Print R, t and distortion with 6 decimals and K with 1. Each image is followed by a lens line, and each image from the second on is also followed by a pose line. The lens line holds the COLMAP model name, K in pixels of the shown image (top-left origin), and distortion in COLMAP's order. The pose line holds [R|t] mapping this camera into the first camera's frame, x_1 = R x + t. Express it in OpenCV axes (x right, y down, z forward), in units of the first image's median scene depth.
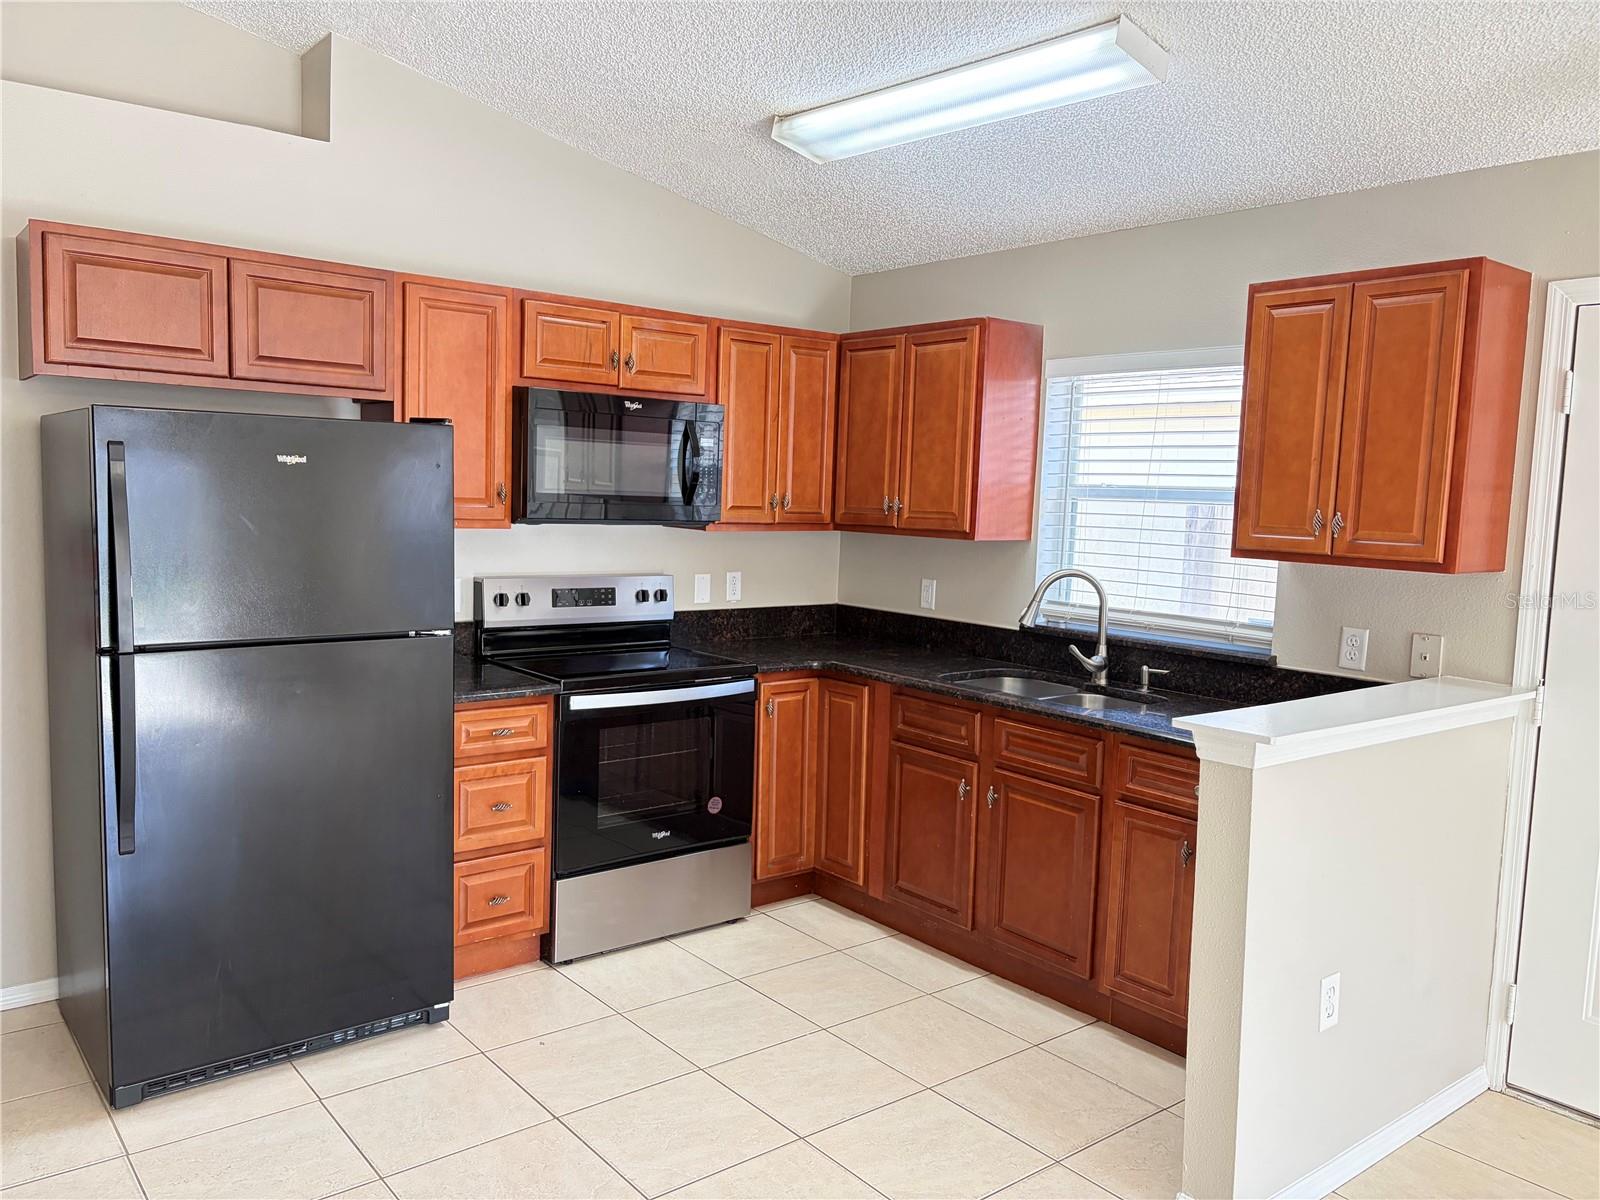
lens RADIAL K [[1212.9, 0, 802.6], [0, 1212.9, 615.6], [0, 0, 1]] dist [0.063322, -0.007234]
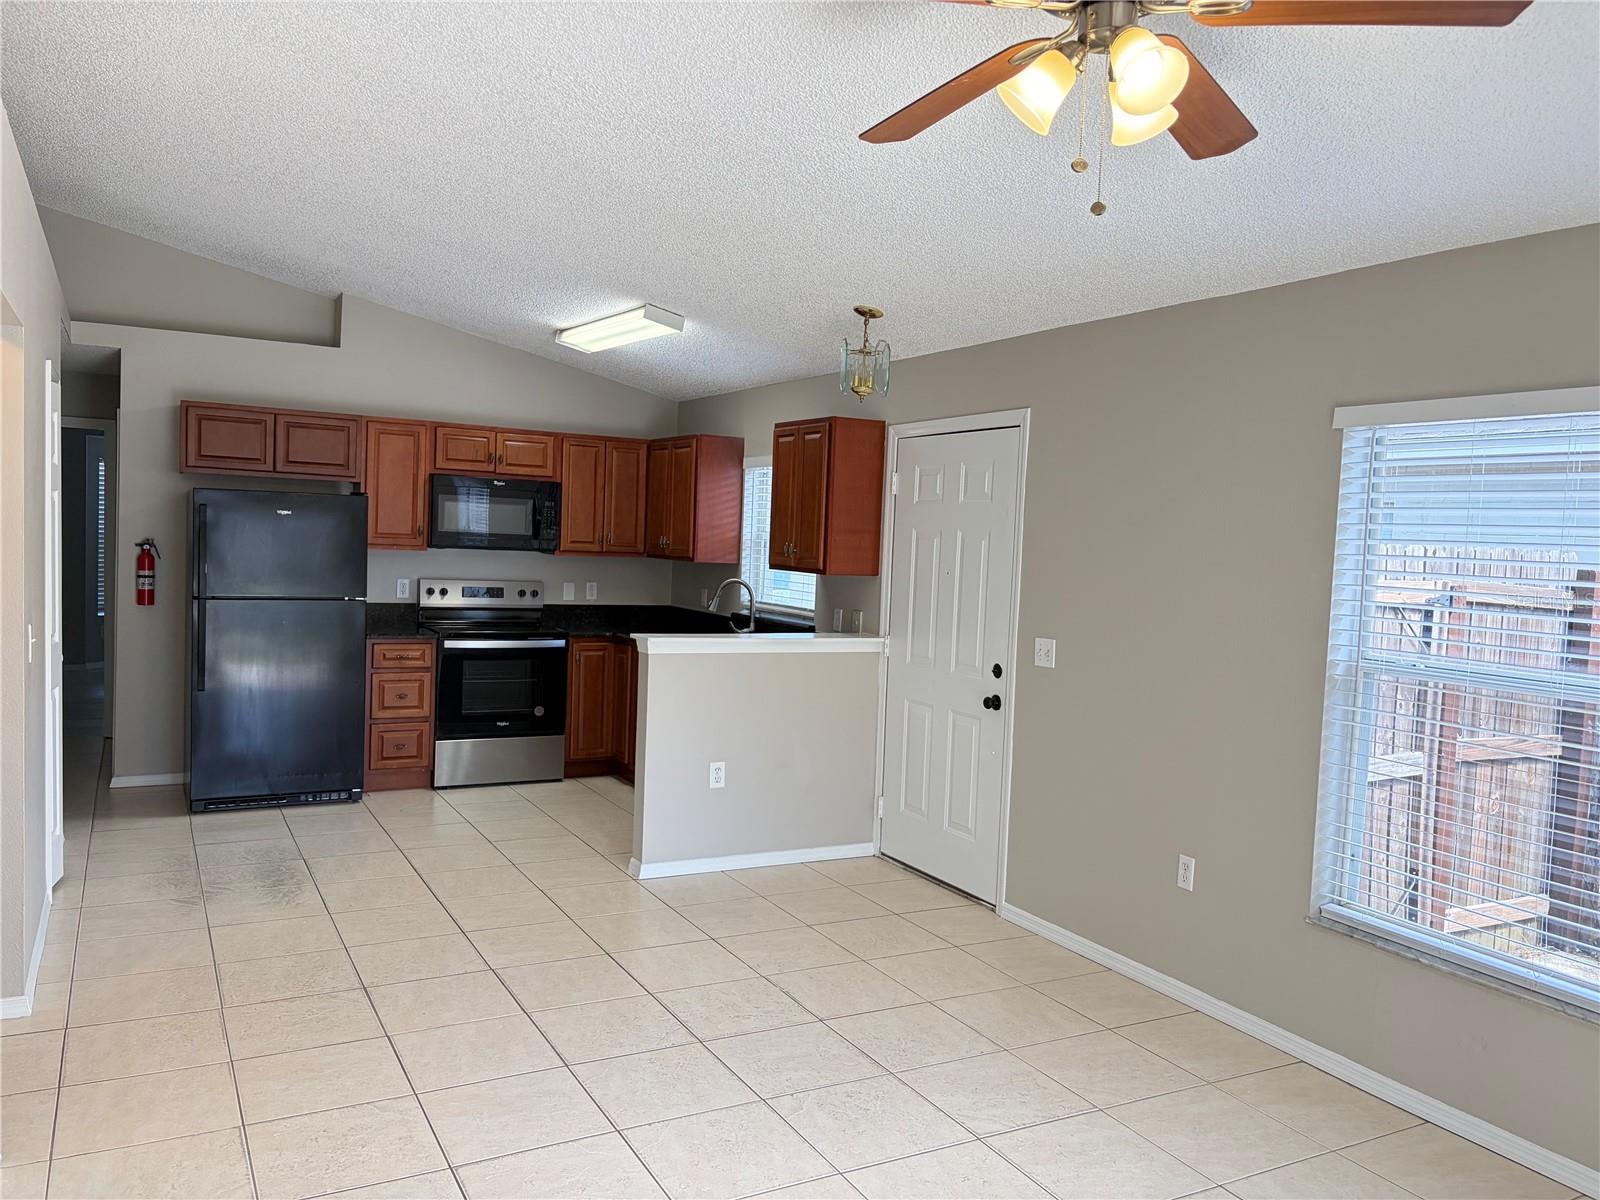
lens RADIAL K [[1212.9, 0, 802.6], [0, 1212.9, 615.6], [0, 0, 1]] dist [0.063322, -0.007234]
pose [[0.983652, 0.020466, -0.178912, 0.656834], [-0.028668, 0.998647, -0.043380, 0.090798], [0.177782, 0.047800, 0.982908, -0.707906]]
